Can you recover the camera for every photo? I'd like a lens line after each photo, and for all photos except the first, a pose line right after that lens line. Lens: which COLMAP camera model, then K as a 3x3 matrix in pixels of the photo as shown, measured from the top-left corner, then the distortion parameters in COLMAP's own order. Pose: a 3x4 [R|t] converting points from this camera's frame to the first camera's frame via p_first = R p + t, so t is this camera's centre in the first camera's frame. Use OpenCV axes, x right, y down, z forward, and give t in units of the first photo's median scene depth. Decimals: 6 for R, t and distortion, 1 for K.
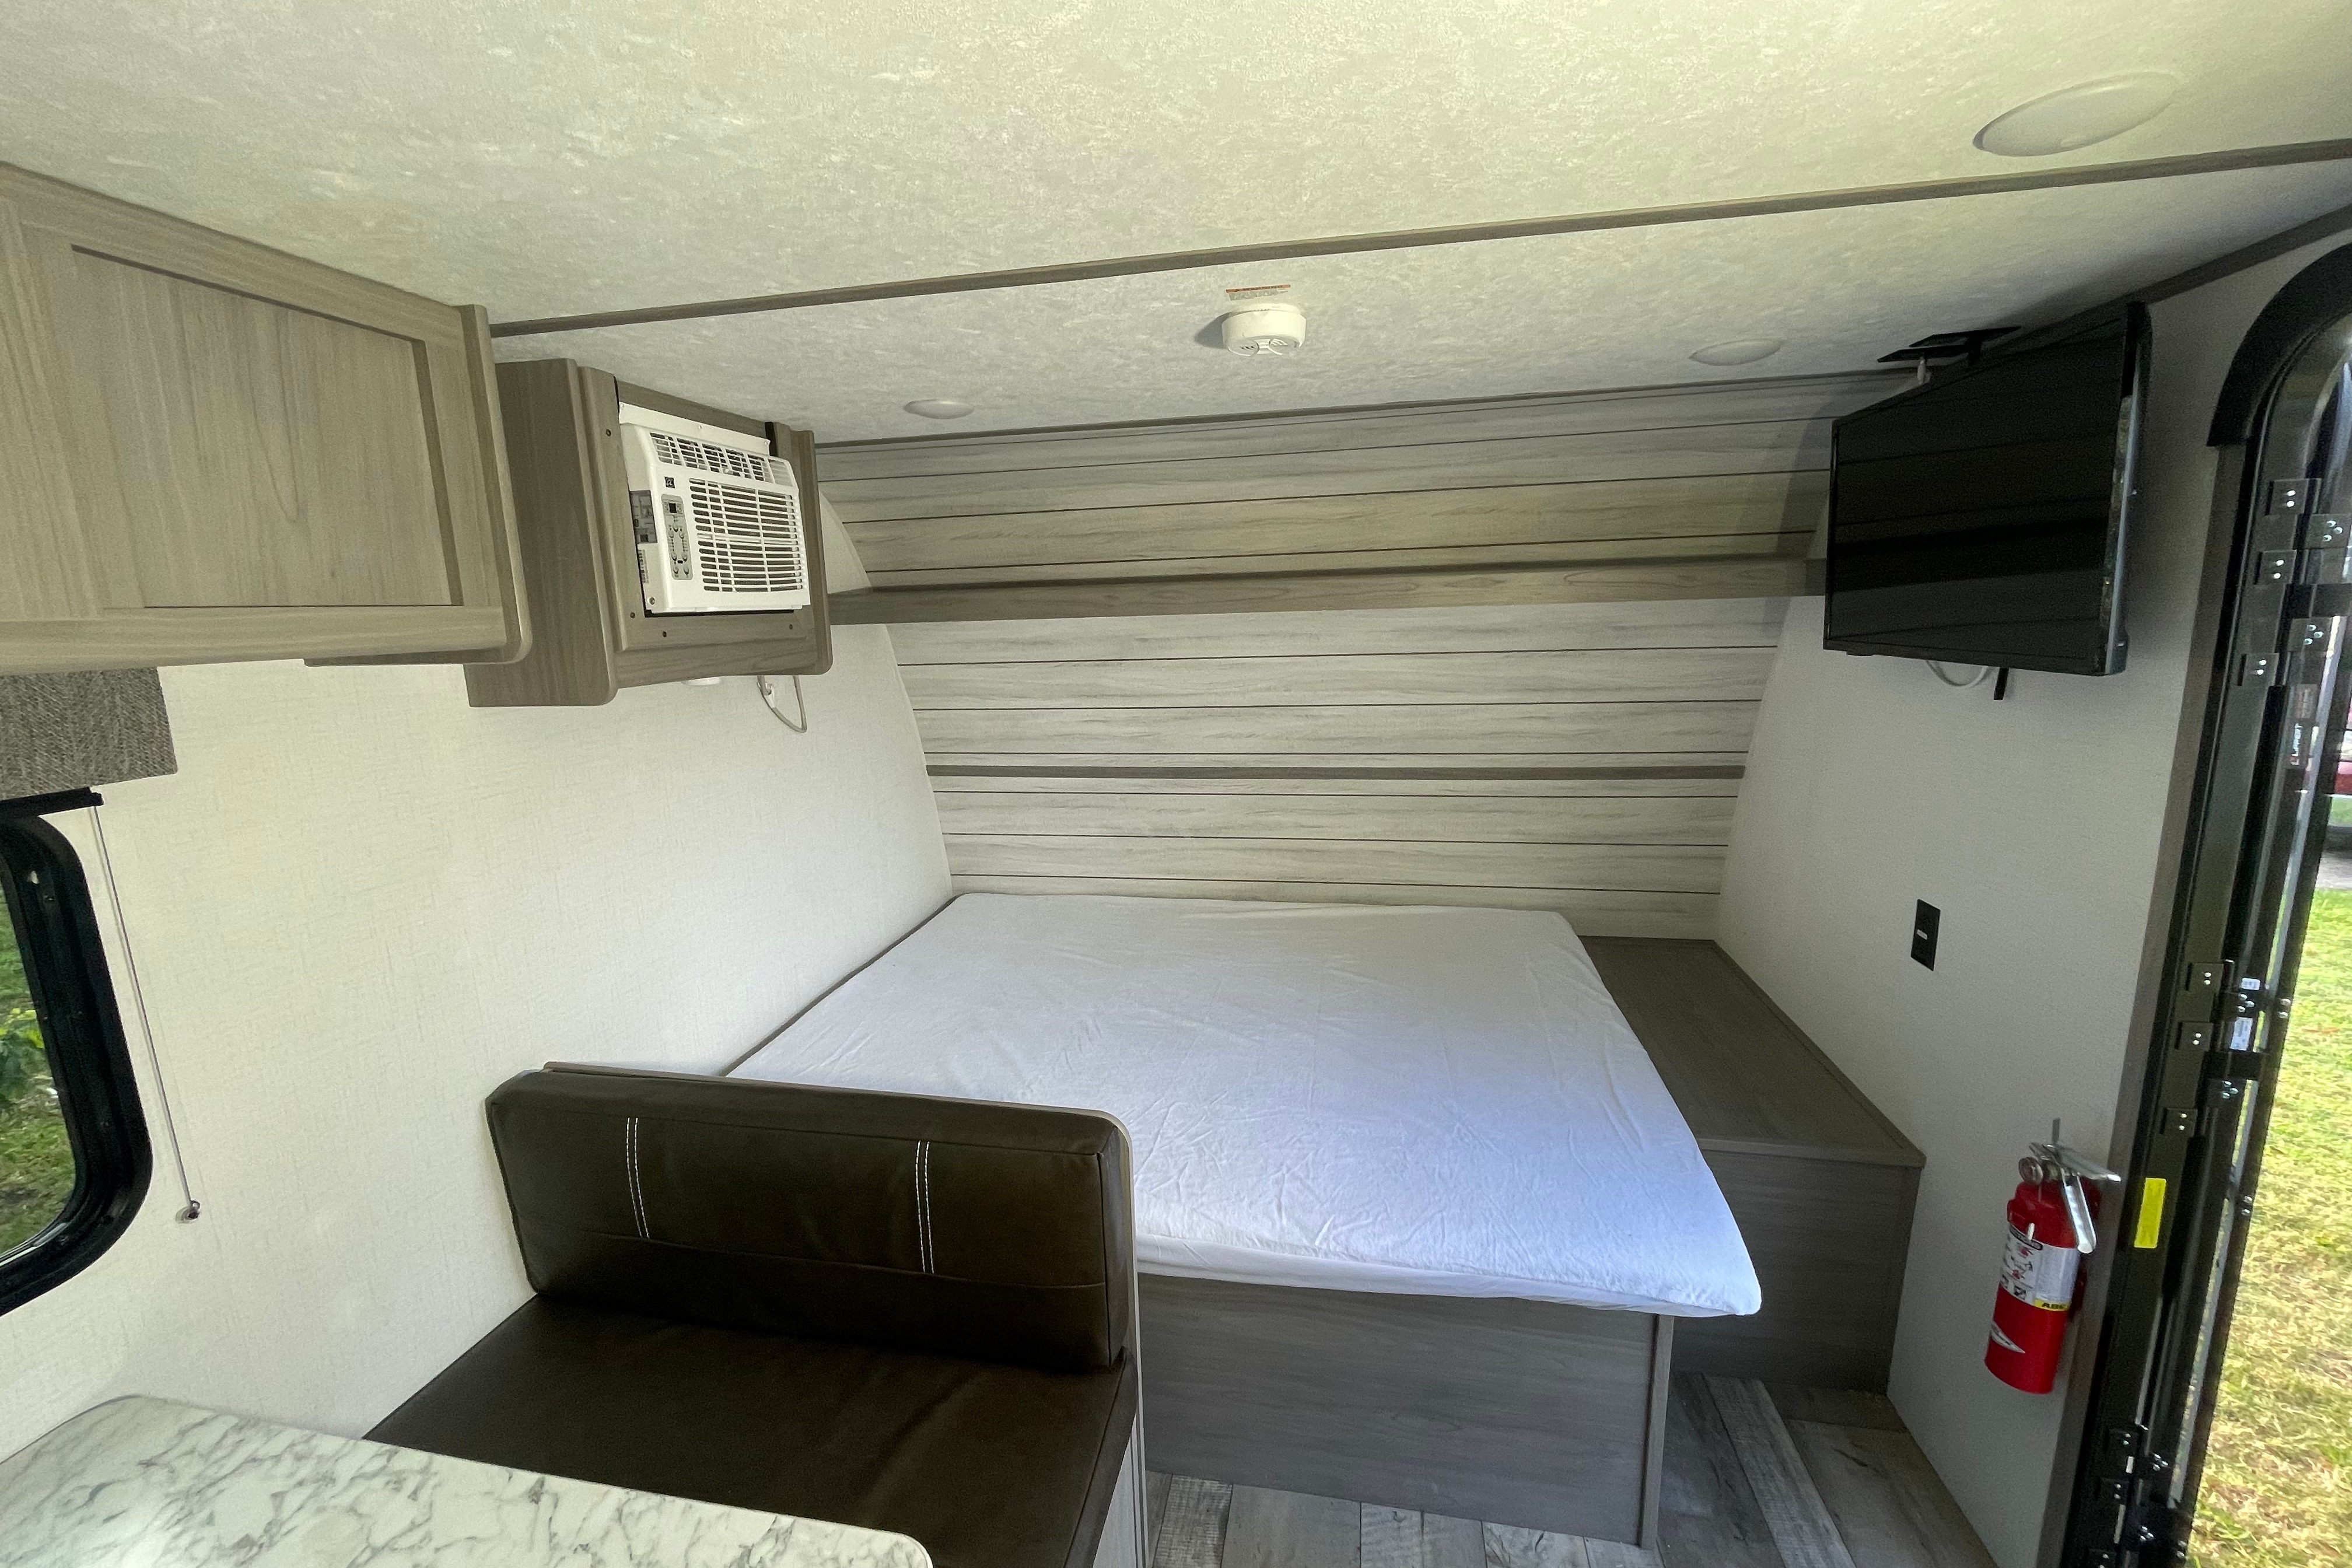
lens RADIAL K [[949.3, 0, 1172.1], [0, 949.3, 778.1], [0, 0, 1]] dist [-0.004577, 0.000622]
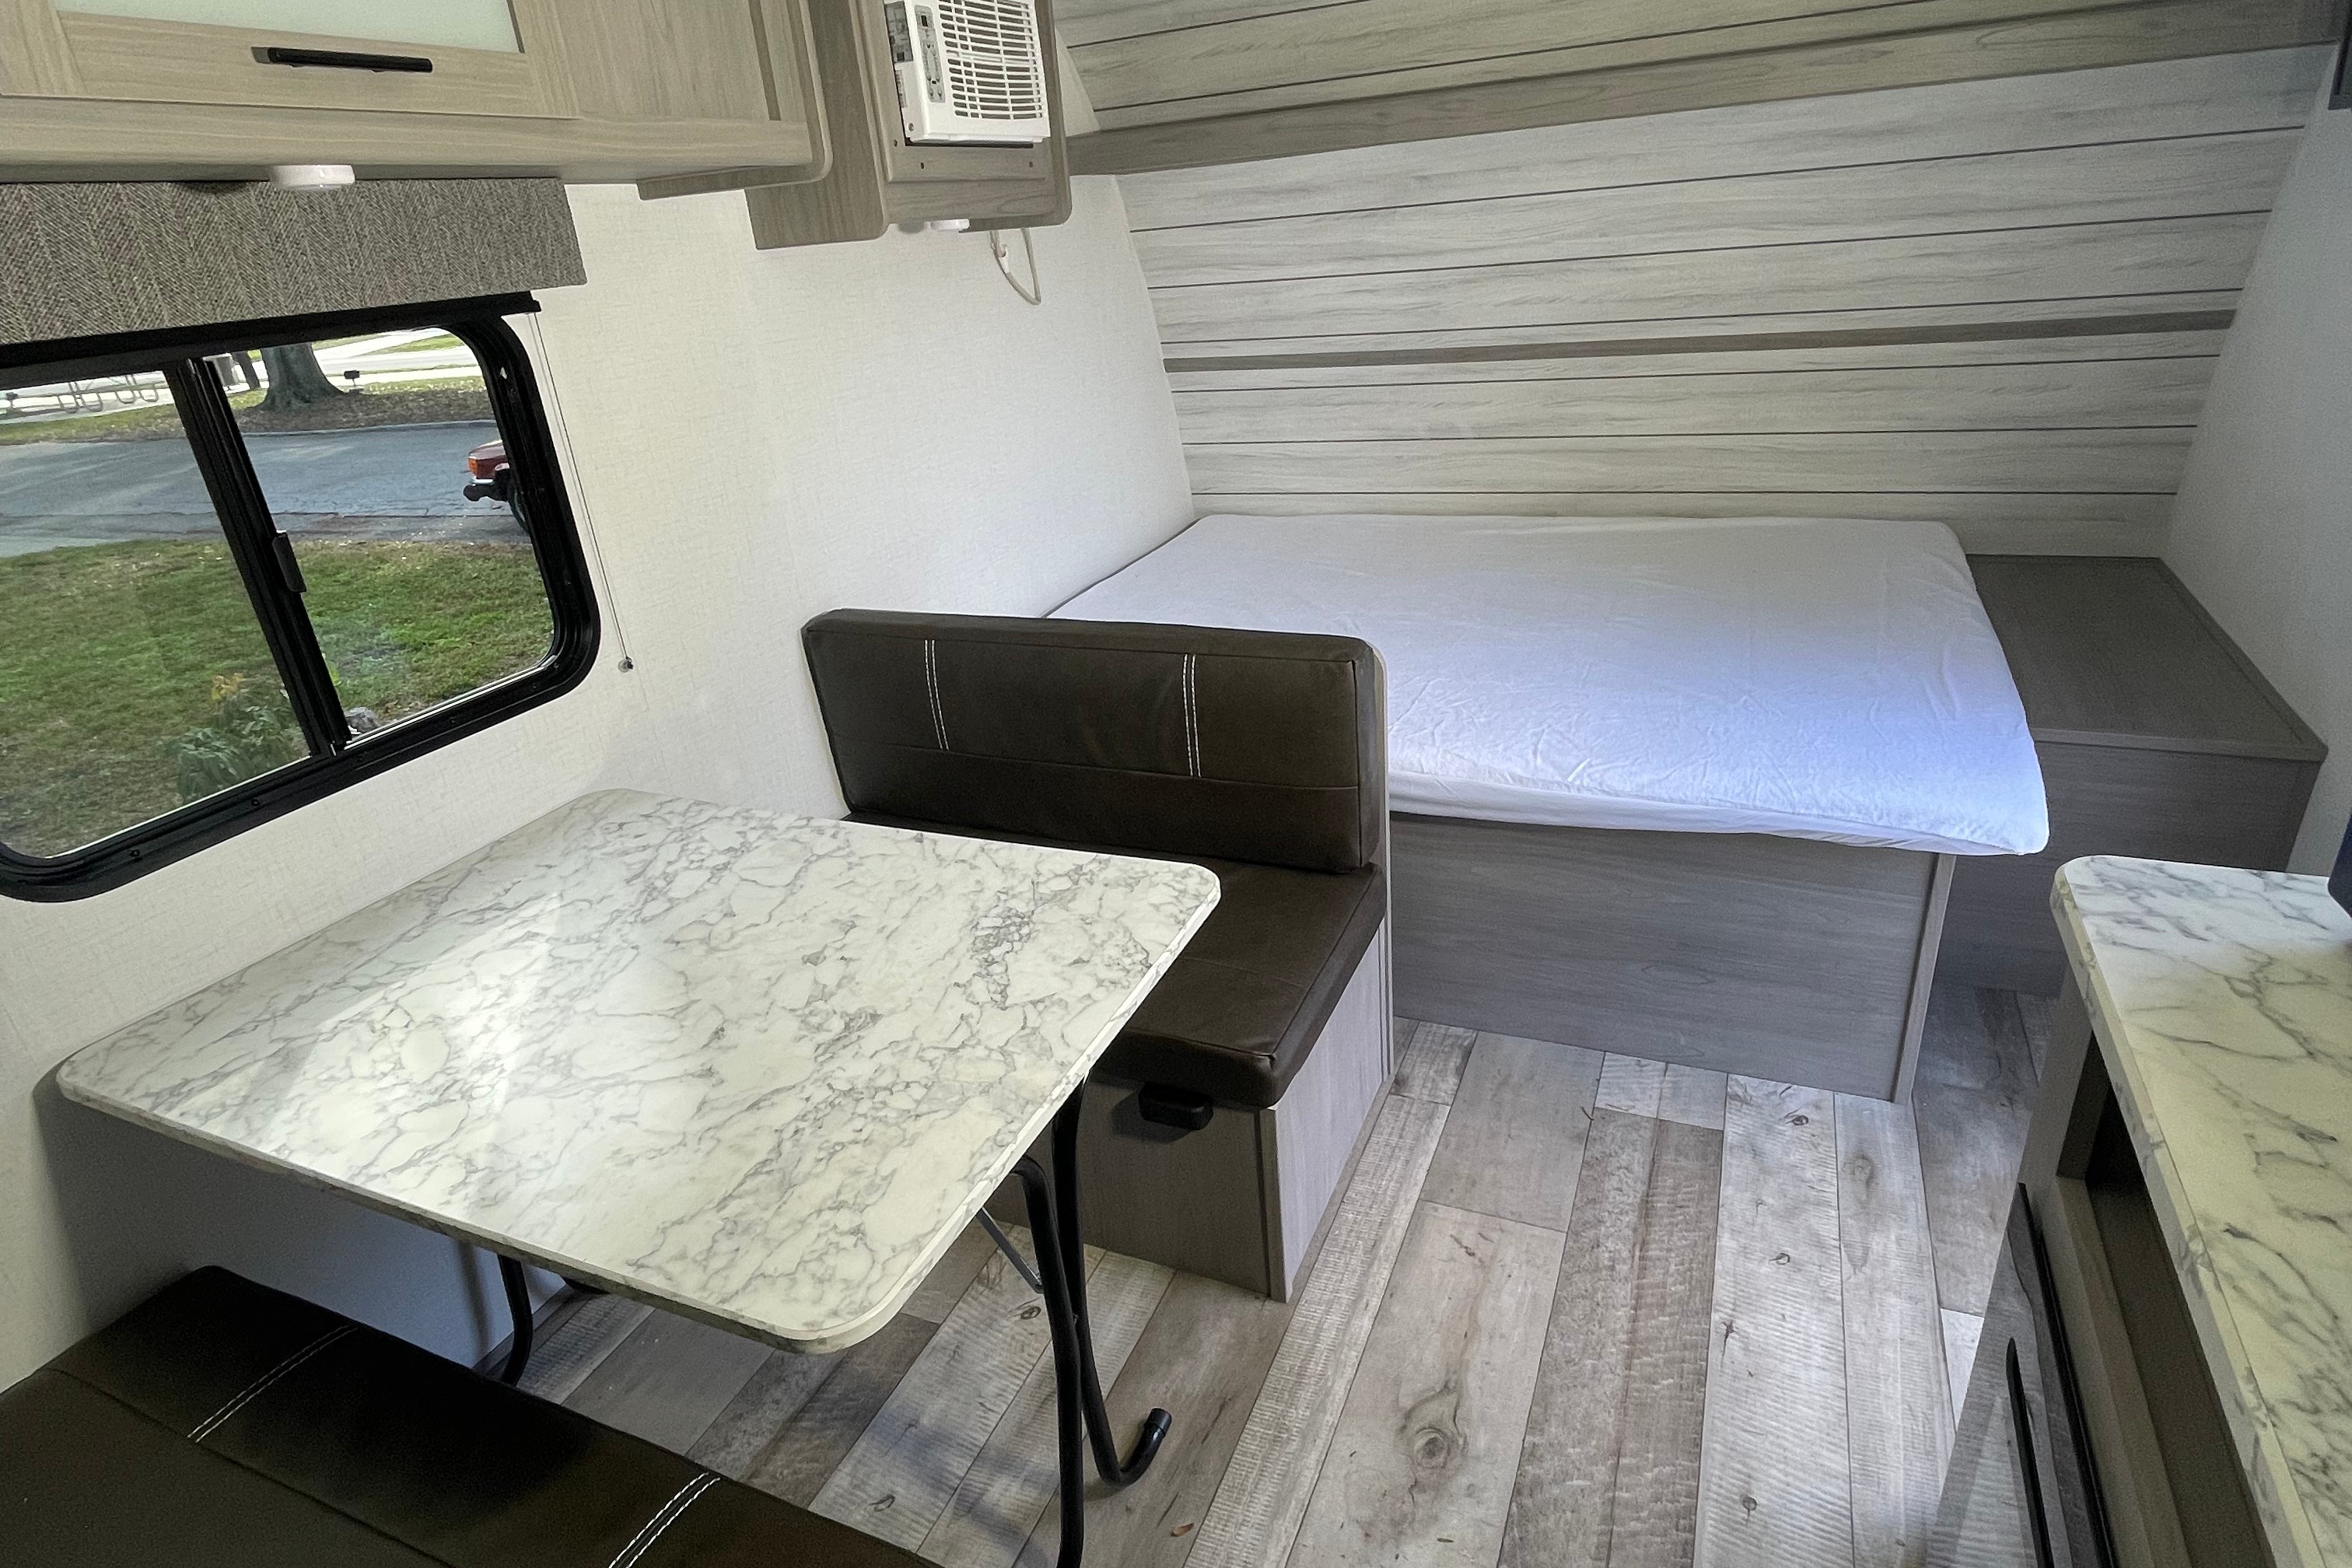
lens RADIAL K [[1268.8, 0, 1183.6], [0, 1268.8, 784.3], [0, 0, 1]] dist [-0.003551, 0.001074]
pose [[0.976339, 0.039761, -0.212558, 0.034827], [0.013879, 0.969402, 0.245086, 0.146266], [0.215799, -0.242237, 0.945913, -0.330044]]
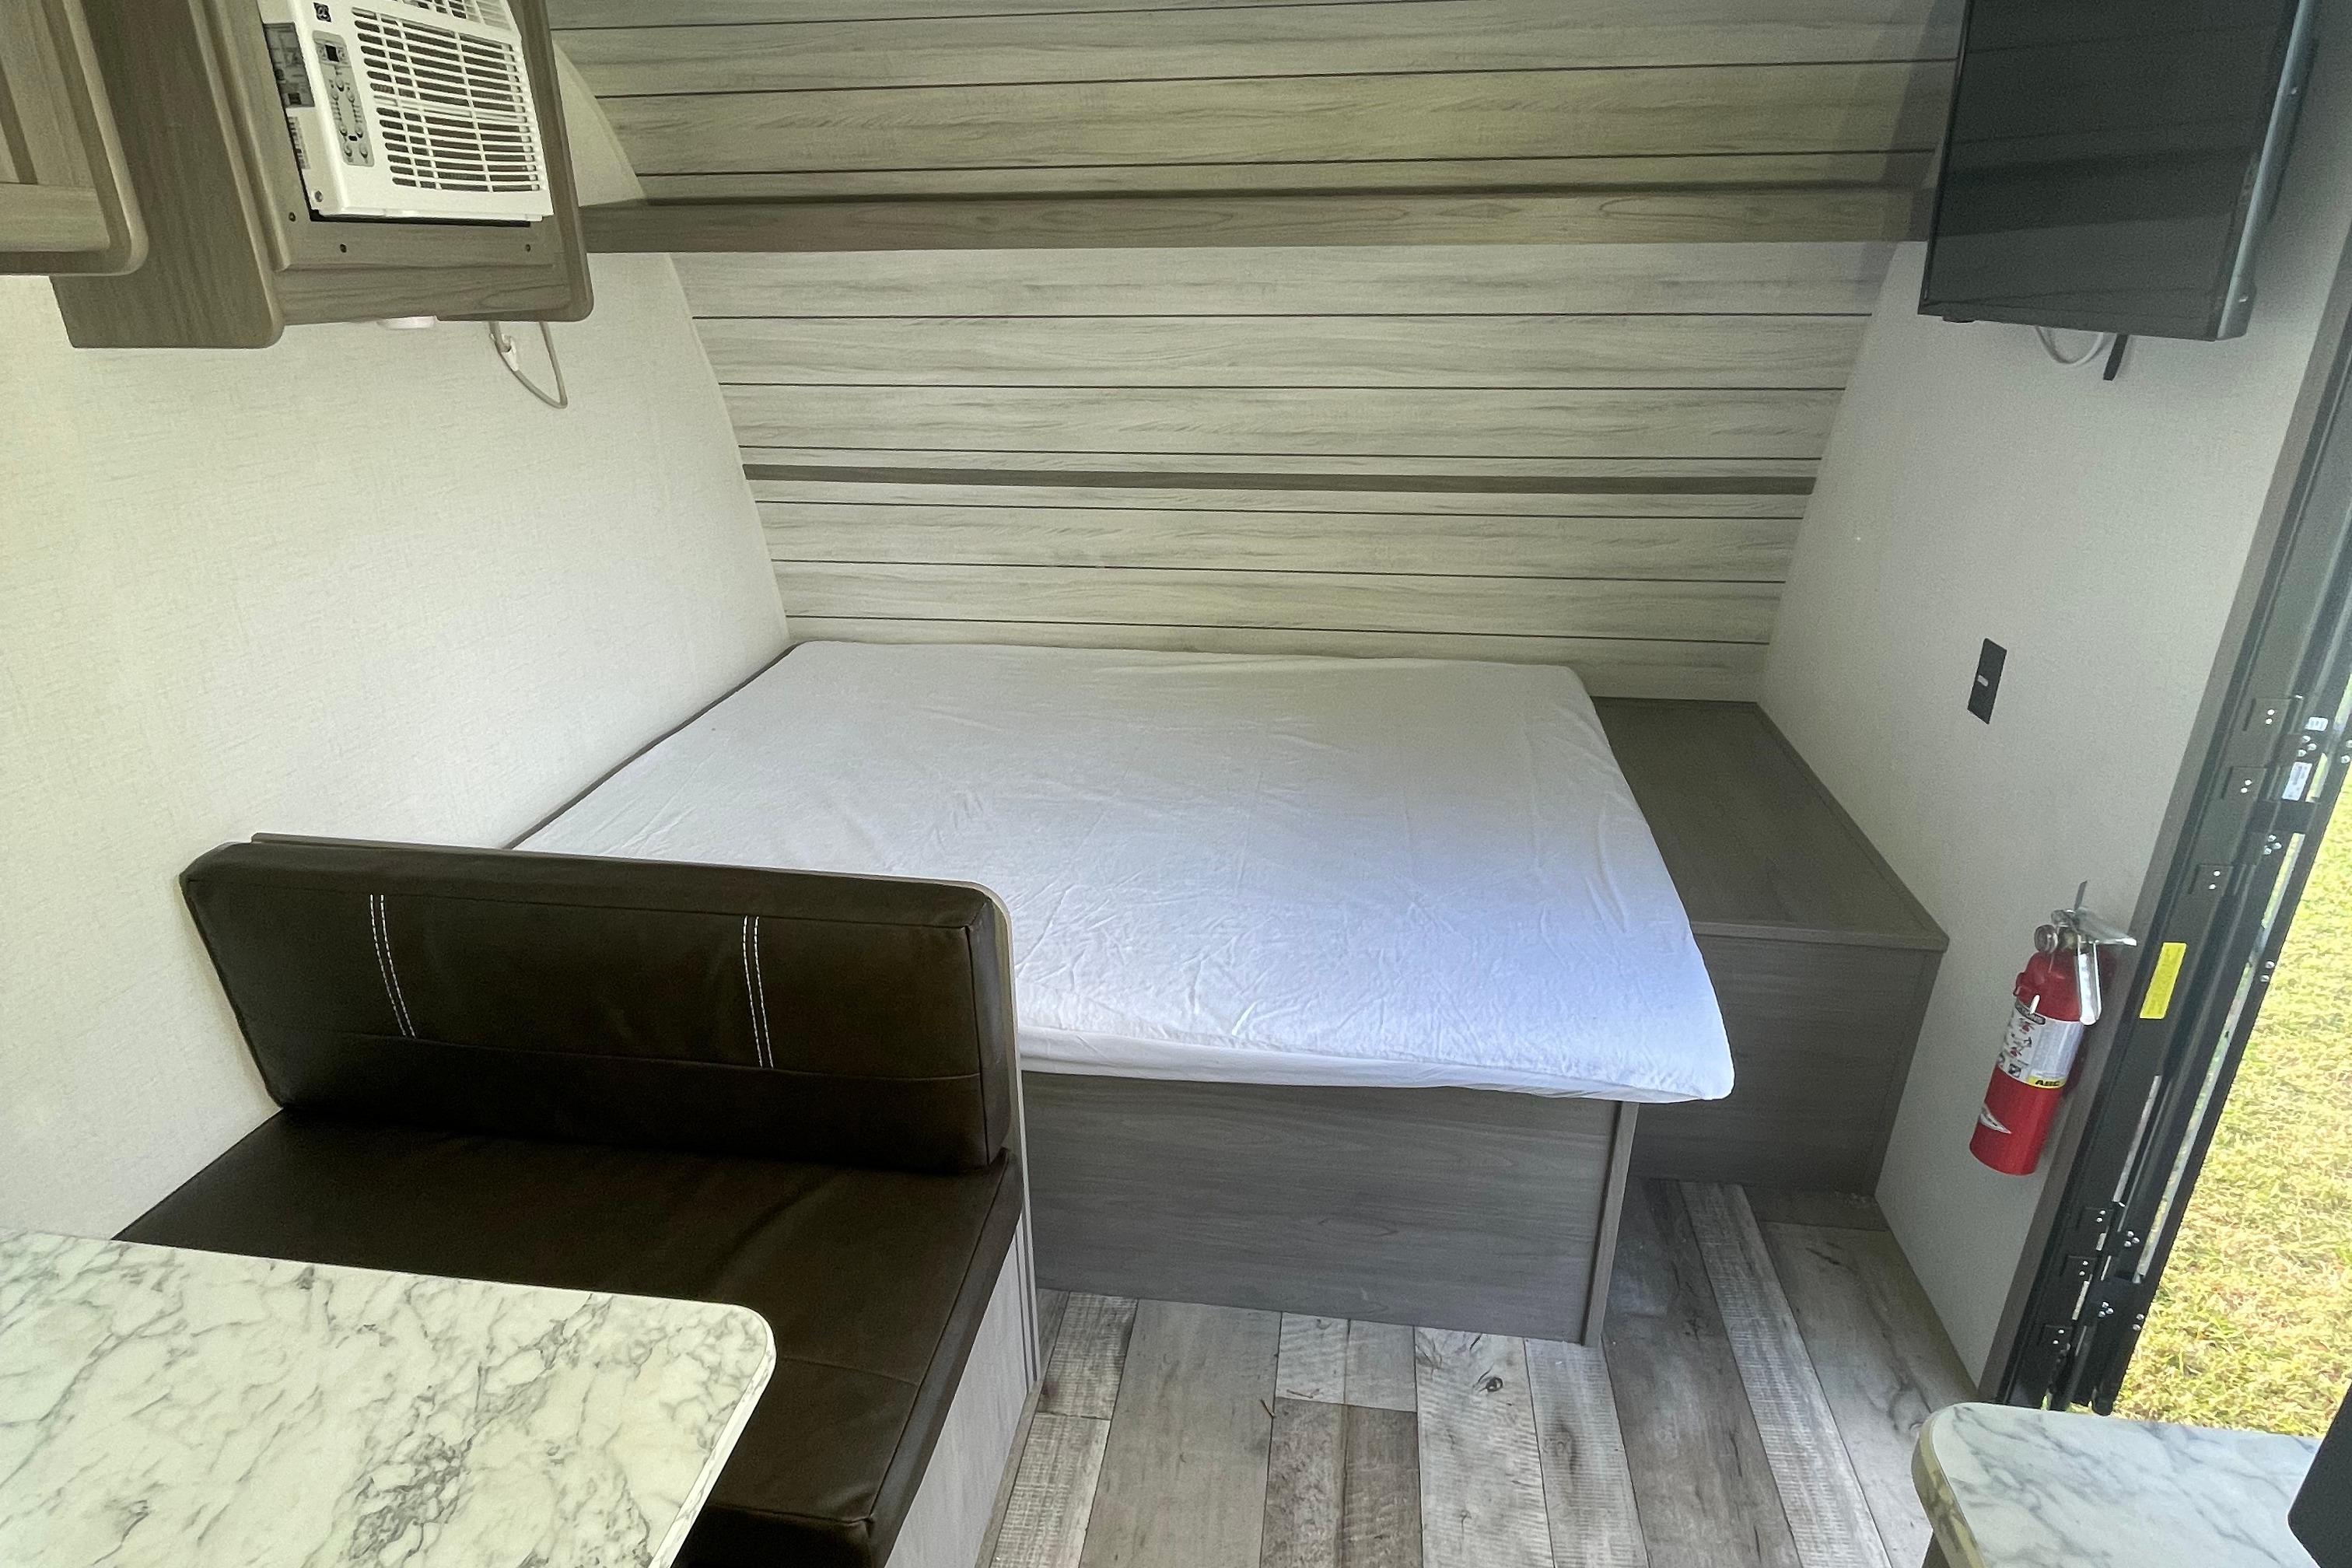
lens RADIAL K [[1267.1, 0, 1184.2], [0, 1267.1, 783.2], [0, 0, 1]] dist [-0.004685, 0.001881]
pose [[0.997946, -0.000977, 0.064060, 0.032977], [-0.012515, 0.977649, 0.209871, 0.032681], [-0.062834, -0.210242, 0.975628, -0.049336]]
